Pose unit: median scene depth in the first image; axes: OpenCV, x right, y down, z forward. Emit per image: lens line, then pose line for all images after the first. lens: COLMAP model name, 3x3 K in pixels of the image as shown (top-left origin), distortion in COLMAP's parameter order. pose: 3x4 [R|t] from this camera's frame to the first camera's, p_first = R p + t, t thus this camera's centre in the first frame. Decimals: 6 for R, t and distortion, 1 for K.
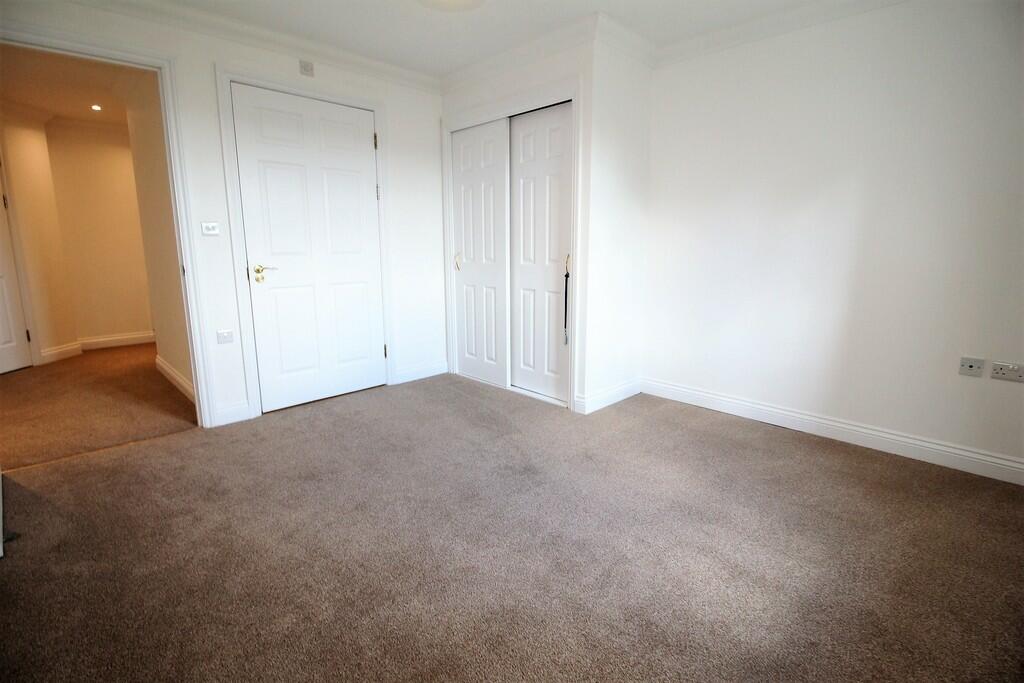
lens RADIAL K [[483.6, 0, 515.5], [0, 483.6, 330.9], [0, 0, 1]] dist [-0.000065, -0.000093]
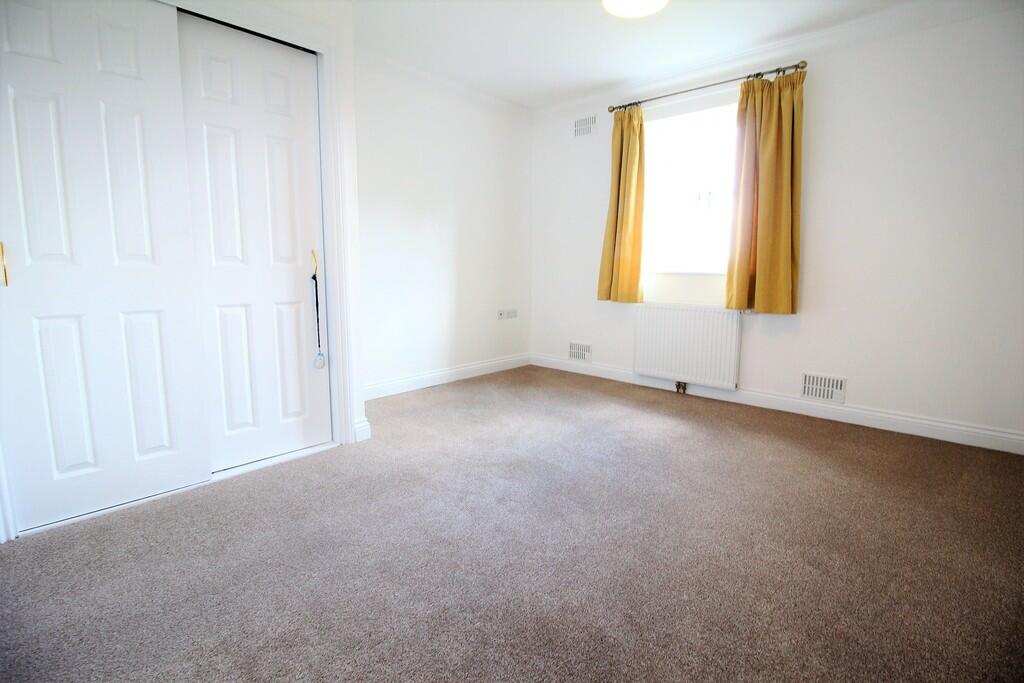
lens RADIAL K [[483.6, 0, 515.5], [0, 483.6, 330.9], [0, 0, 1]] dist [-0.000065, -0.000093]
pose [[-0.079396, -0.129388, 0.988410, -0.644030], [0.168091, 0.975604, 0.141214, -0.082712], [-0.982569, 0.177354, -0.055710, 0.701537]]
